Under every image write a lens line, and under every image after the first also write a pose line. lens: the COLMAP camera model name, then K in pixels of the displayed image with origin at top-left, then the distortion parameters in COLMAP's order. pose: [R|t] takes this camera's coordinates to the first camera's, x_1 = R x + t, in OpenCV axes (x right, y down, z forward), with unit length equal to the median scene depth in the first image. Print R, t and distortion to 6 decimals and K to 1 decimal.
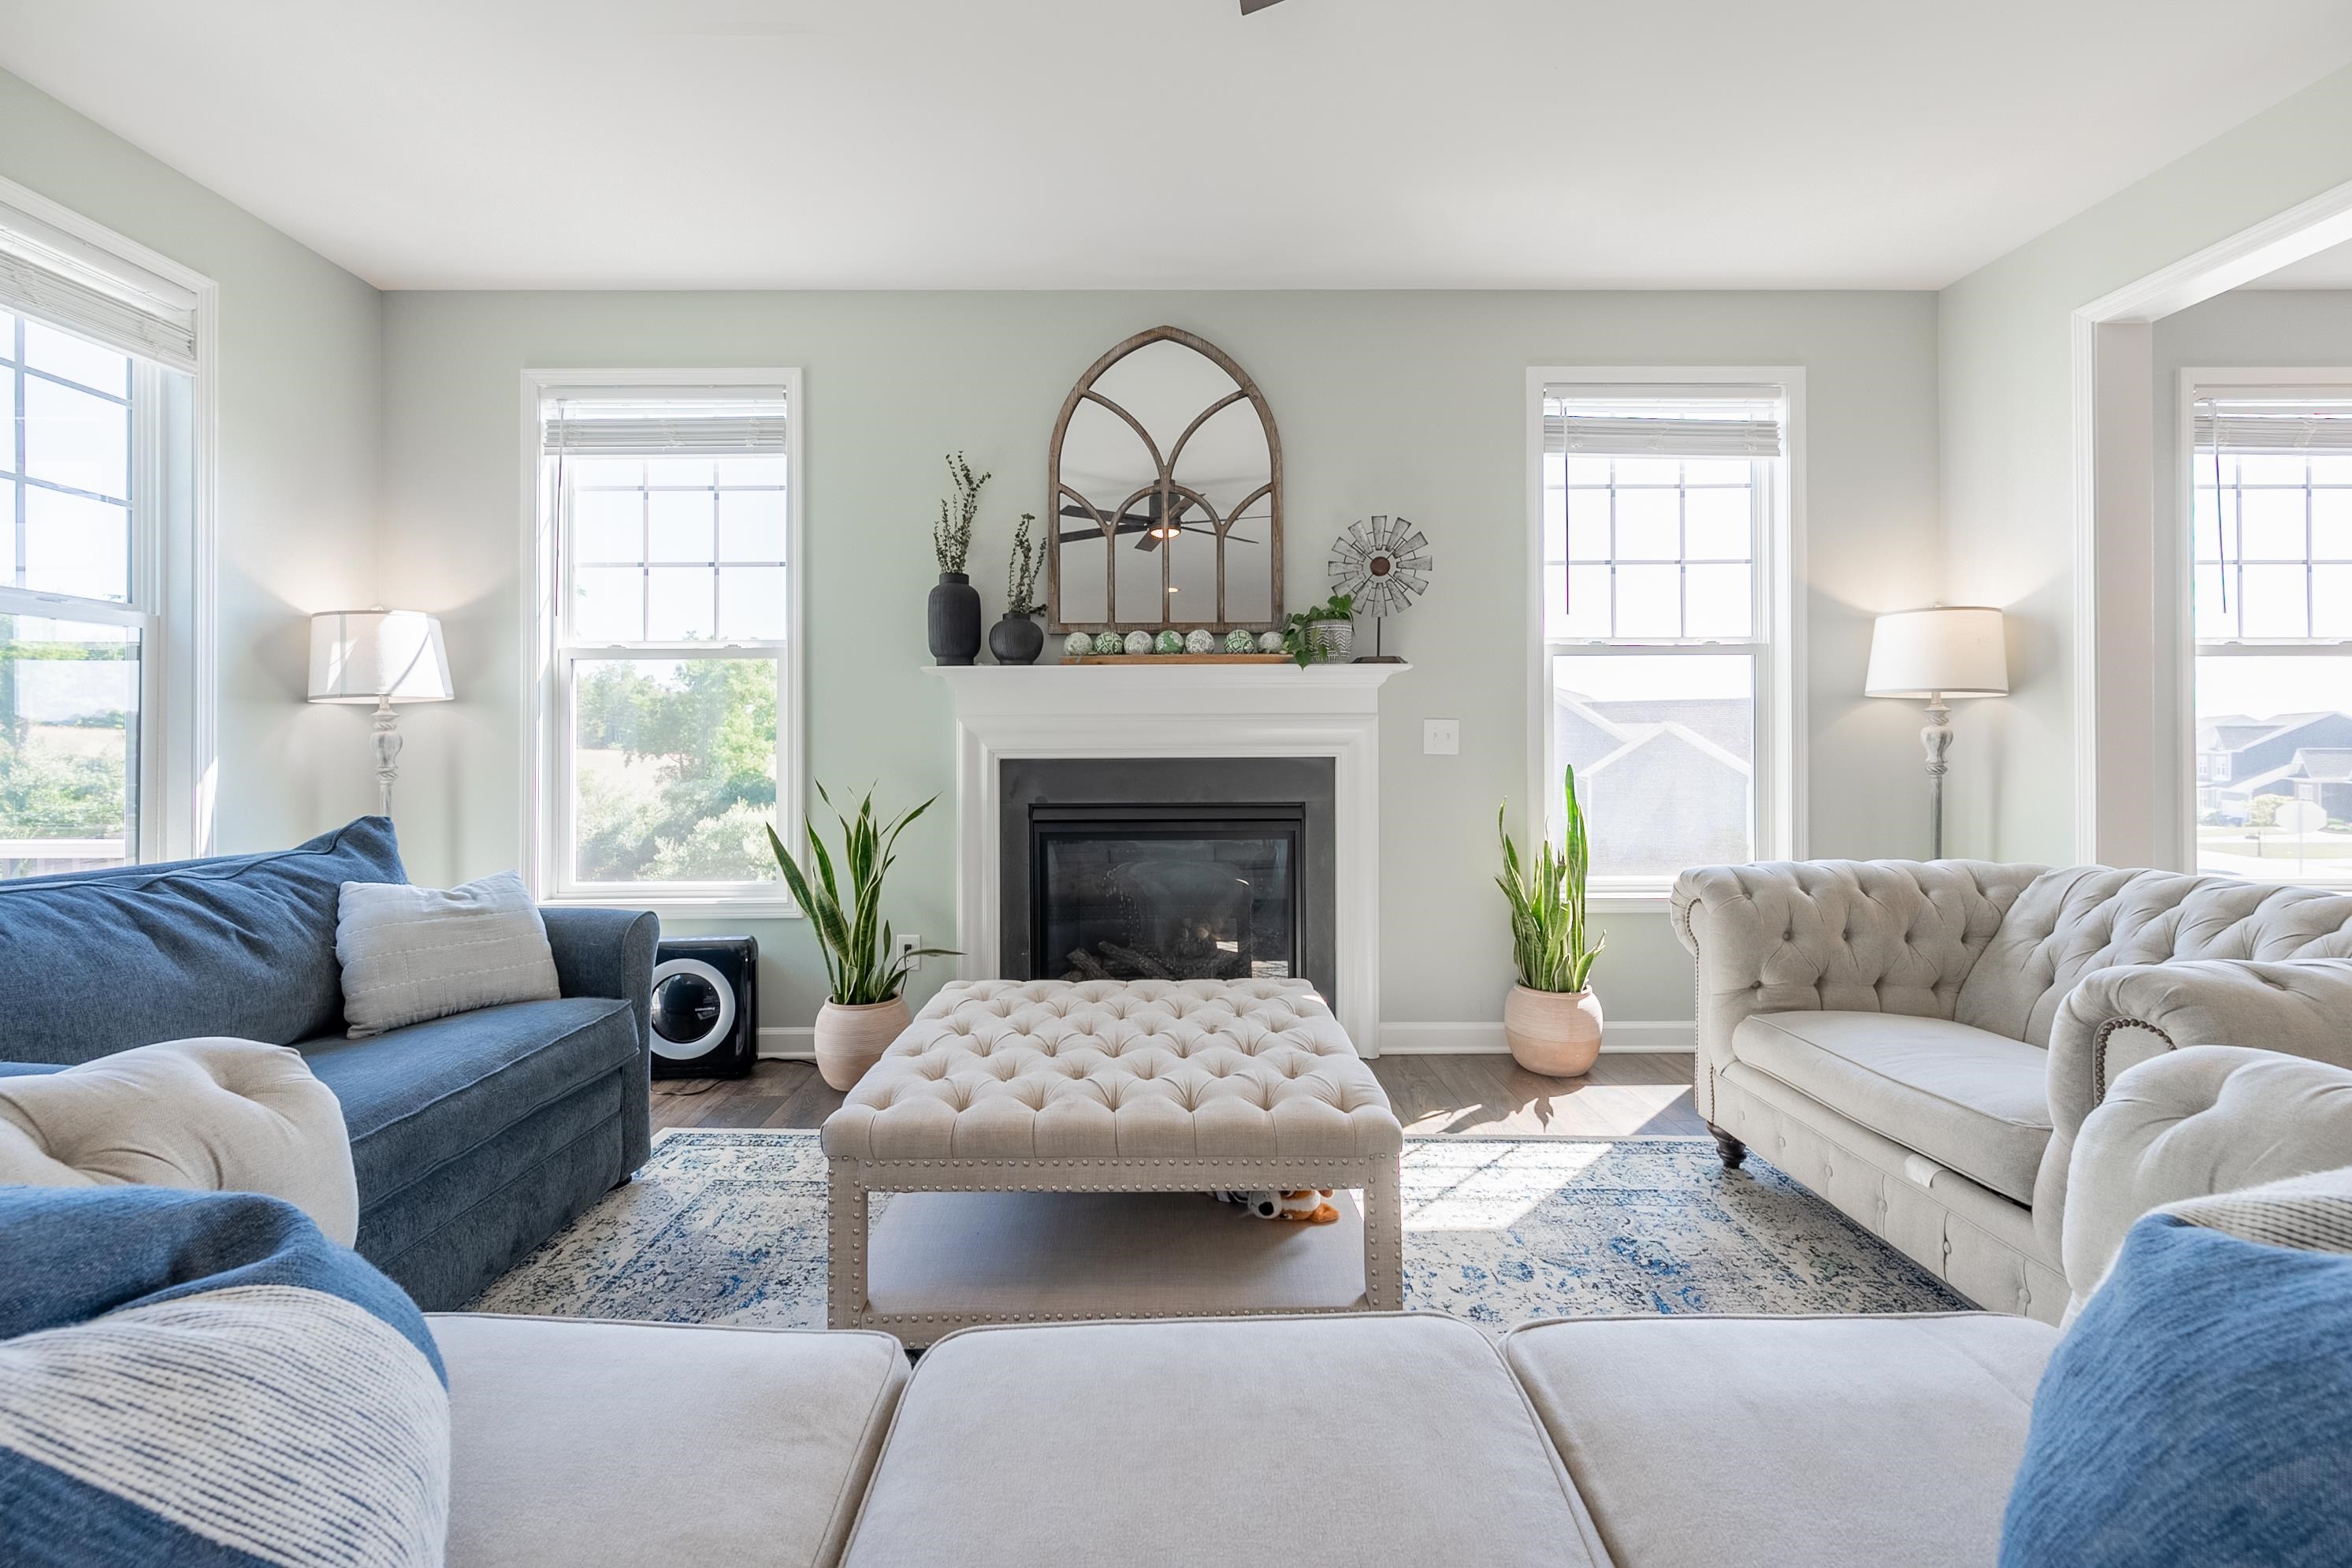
lens RADIAL K [[947.2, 0, 1145.5], [0, 947.2, 745.2], [0, 0, 1]] dist [0.001059, 0.000104]
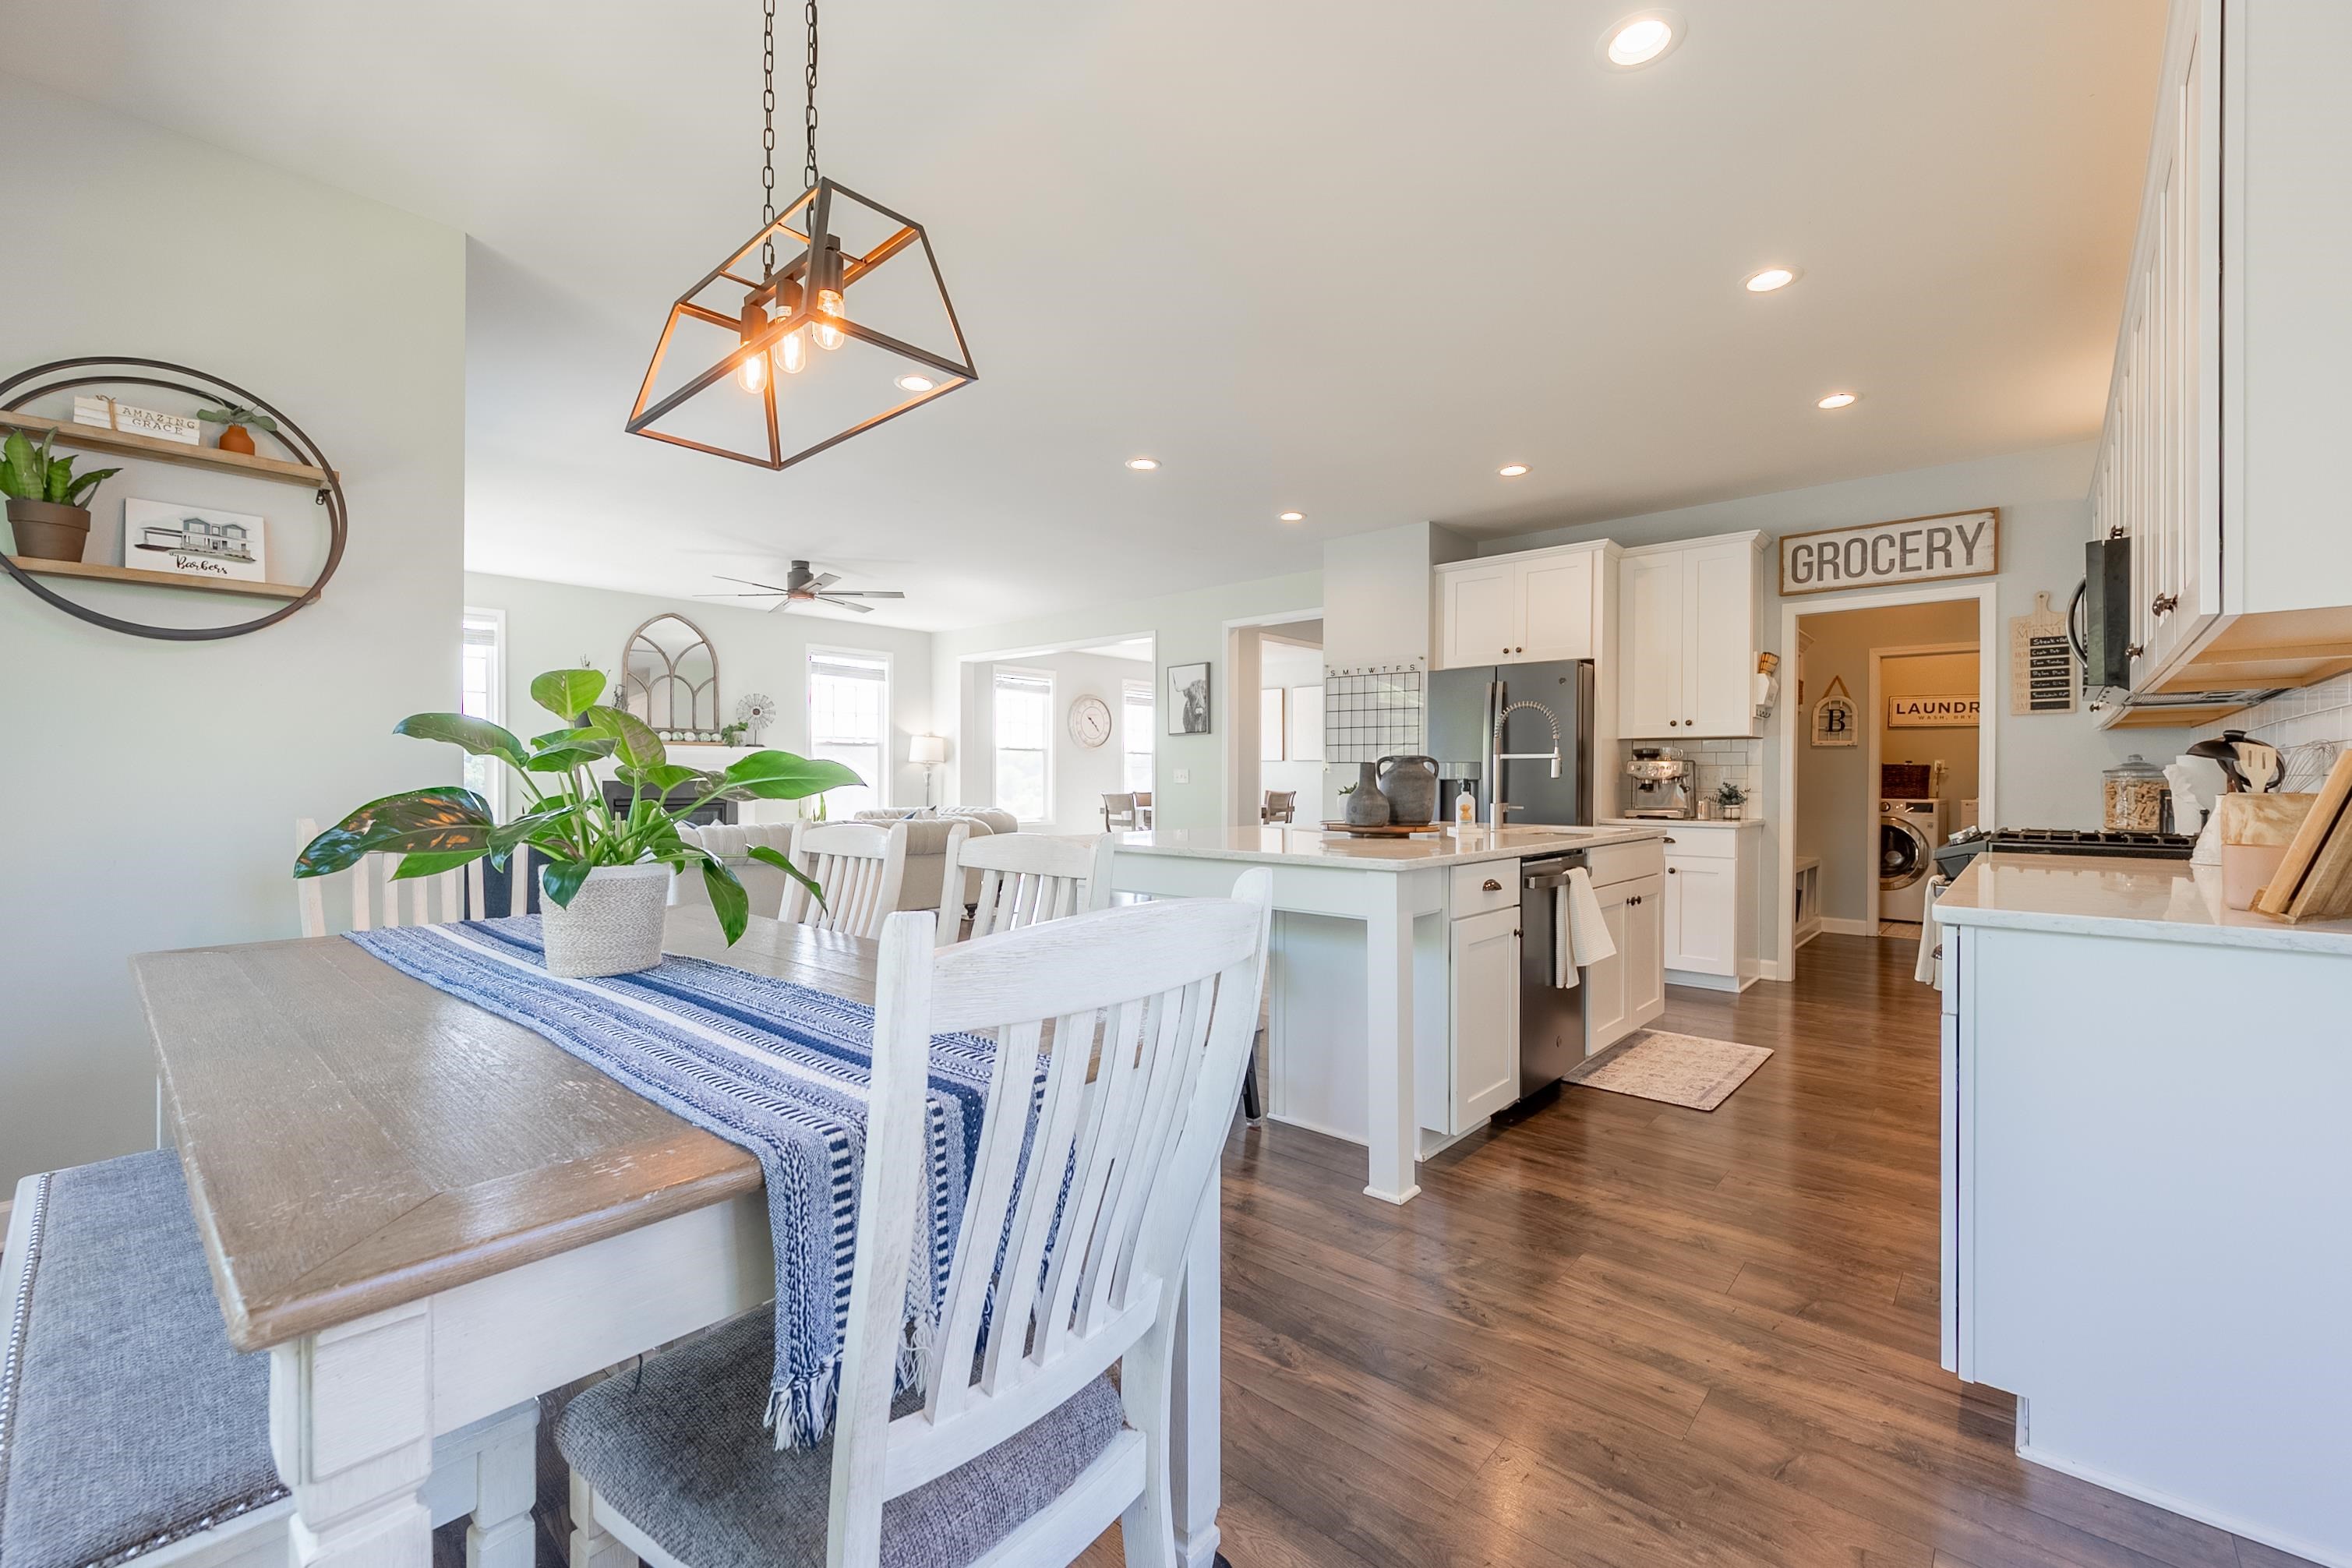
lens RADIAL K [[947.2, 0, 1176.3], [0, 947.2, 783.7], [0, 0, 1]] dist [0.001059, 0.000104]
pose [[0.666732, 0.000936, 0.745297, -1.002491], [-0.011524, 0.999893, 0.009053, -0.016727], [-0.745208, -0.014625, 0.666672, -1.776568]]
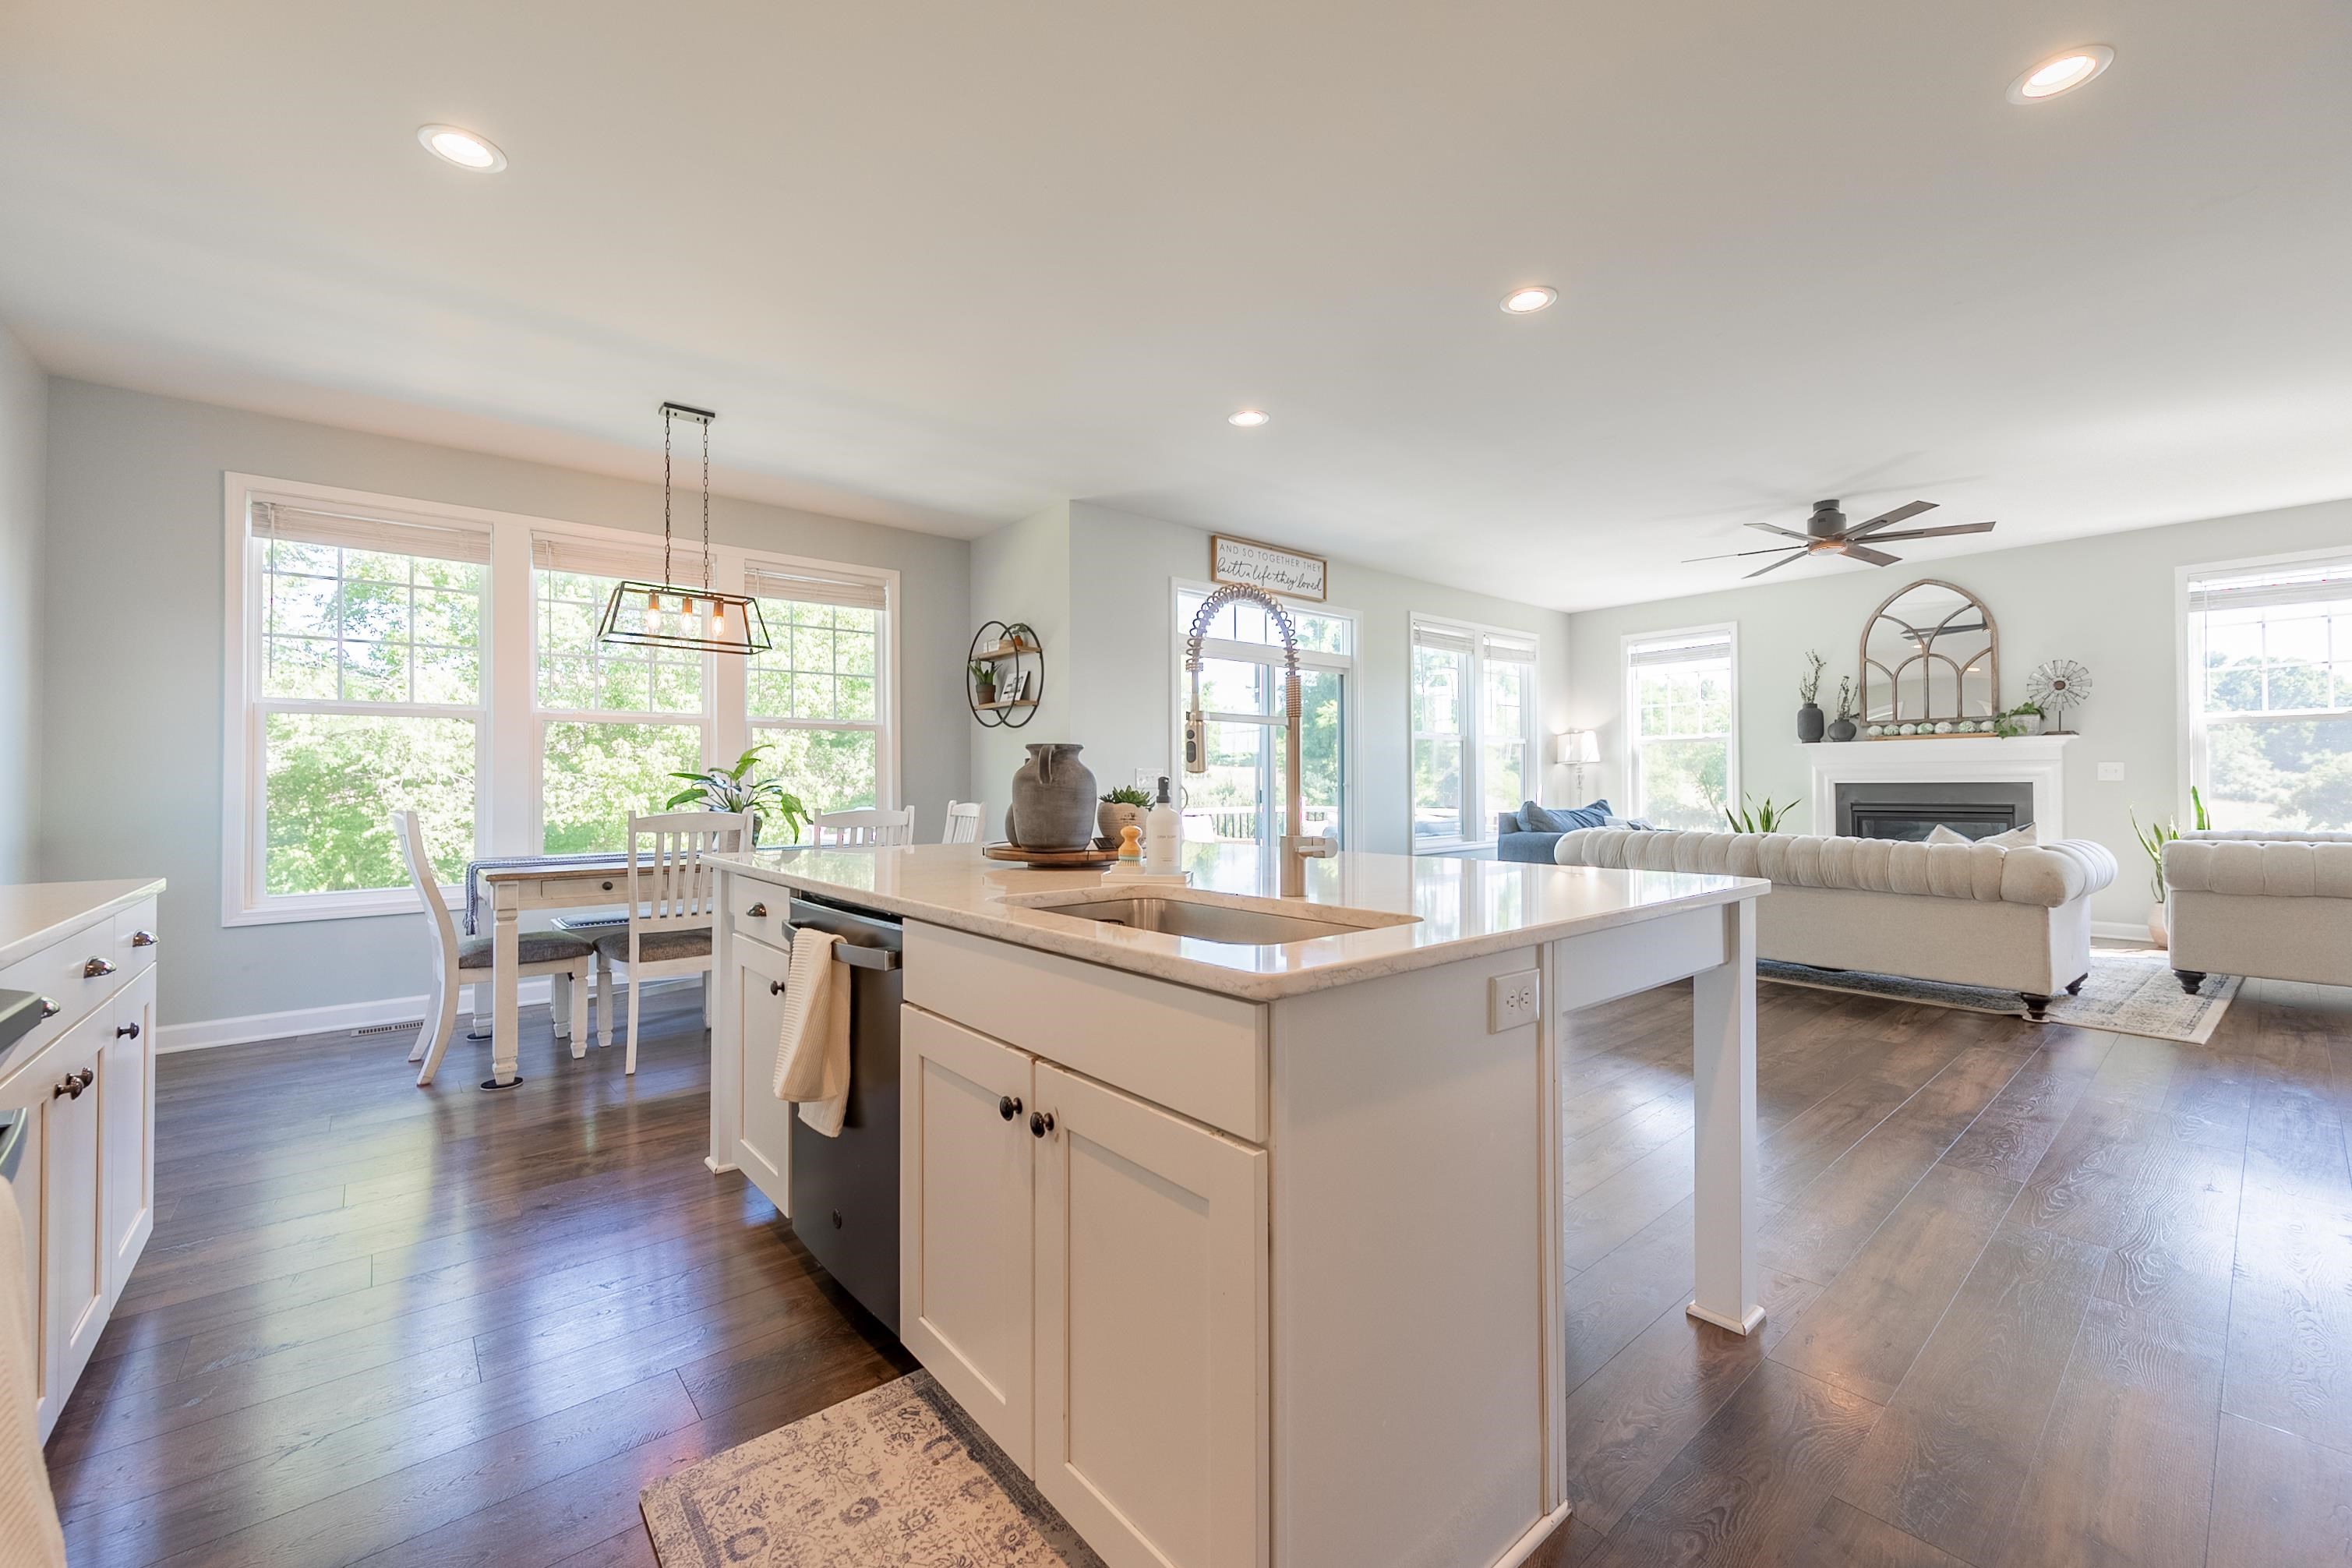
lens RADIAL K [[947.2, 0, 1192.7], [0, 947.2, 773.7], [0, 0, 1]] dist [0.001059, 0.000104]
pose [[0.655527, -0.007883, -0.755130, 0.551131], [0.009319, 0.999954, -0.002349, -0.017352], [0.755114, -0.005497, 0.655571, -1.643594]]
